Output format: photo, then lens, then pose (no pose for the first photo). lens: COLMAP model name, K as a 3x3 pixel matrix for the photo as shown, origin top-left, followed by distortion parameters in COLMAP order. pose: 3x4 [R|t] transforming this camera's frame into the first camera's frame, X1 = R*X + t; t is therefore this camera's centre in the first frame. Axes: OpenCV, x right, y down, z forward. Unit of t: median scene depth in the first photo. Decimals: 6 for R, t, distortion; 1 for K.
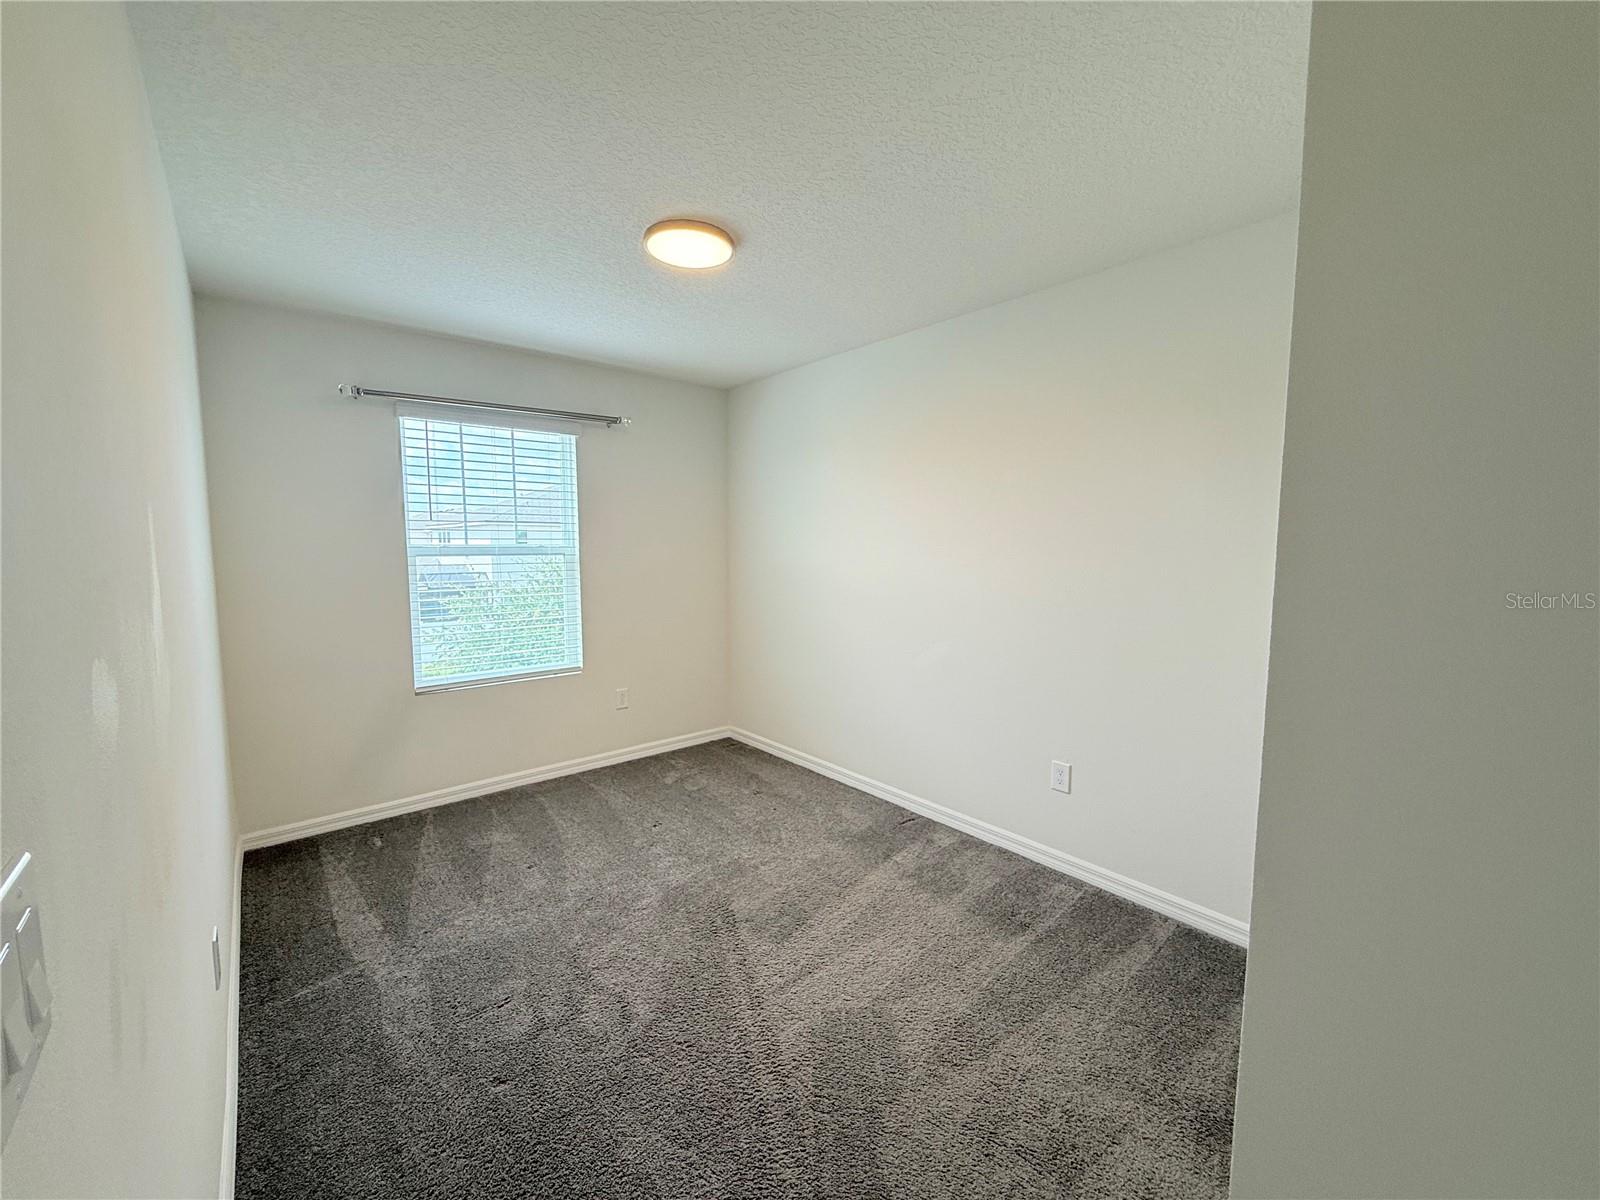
lens RADIAL K [[638.0, 0, 800.0], [0, 638.0, 600.0], [0, 0, 1]] dist [0.001218, -0.000808]
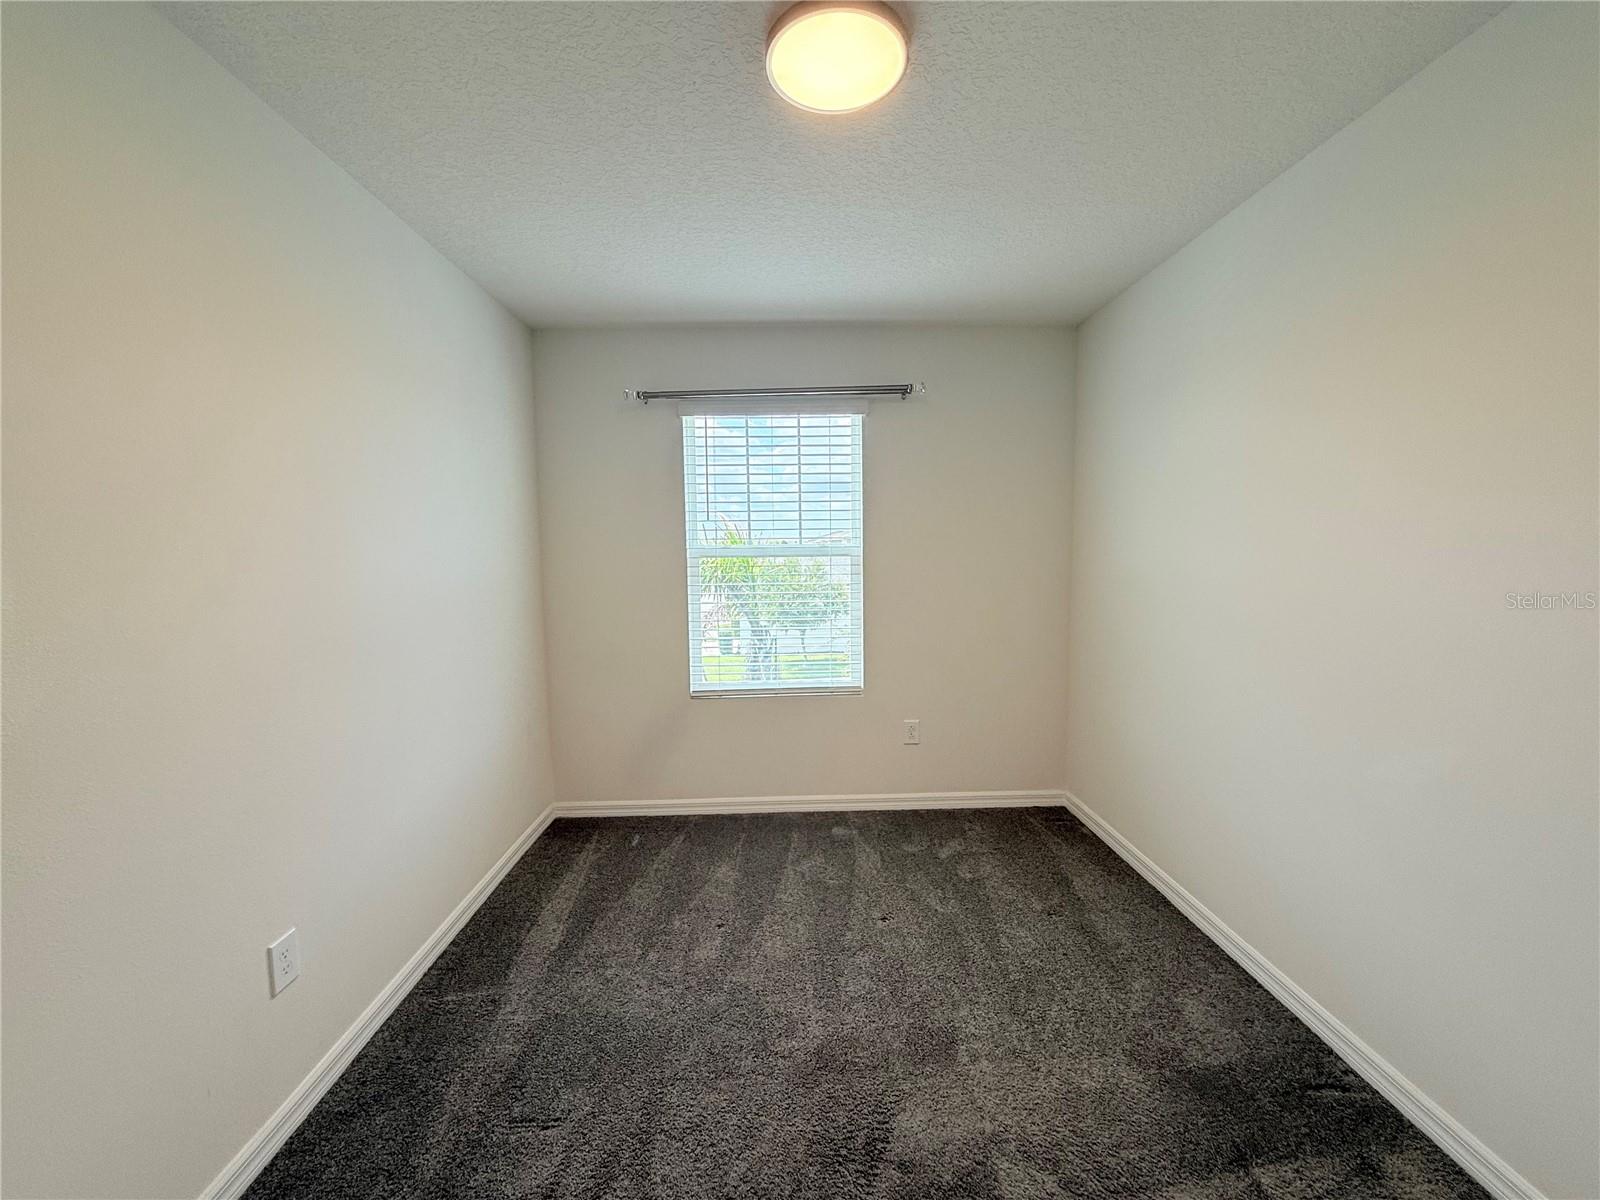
lens RADIAL K [[638.0, 0, 800.0], [0, 638.0, 600.0], [0, 0, 1]] dist [0.001218, -0.000808]
pose [[0.773184, 0.041252, -0.632838, 0.143849], [-0.041041, 0.999045, 0.014980, -0.023789], [0.632852, 0.014390, 0.774139, 0.334033]]
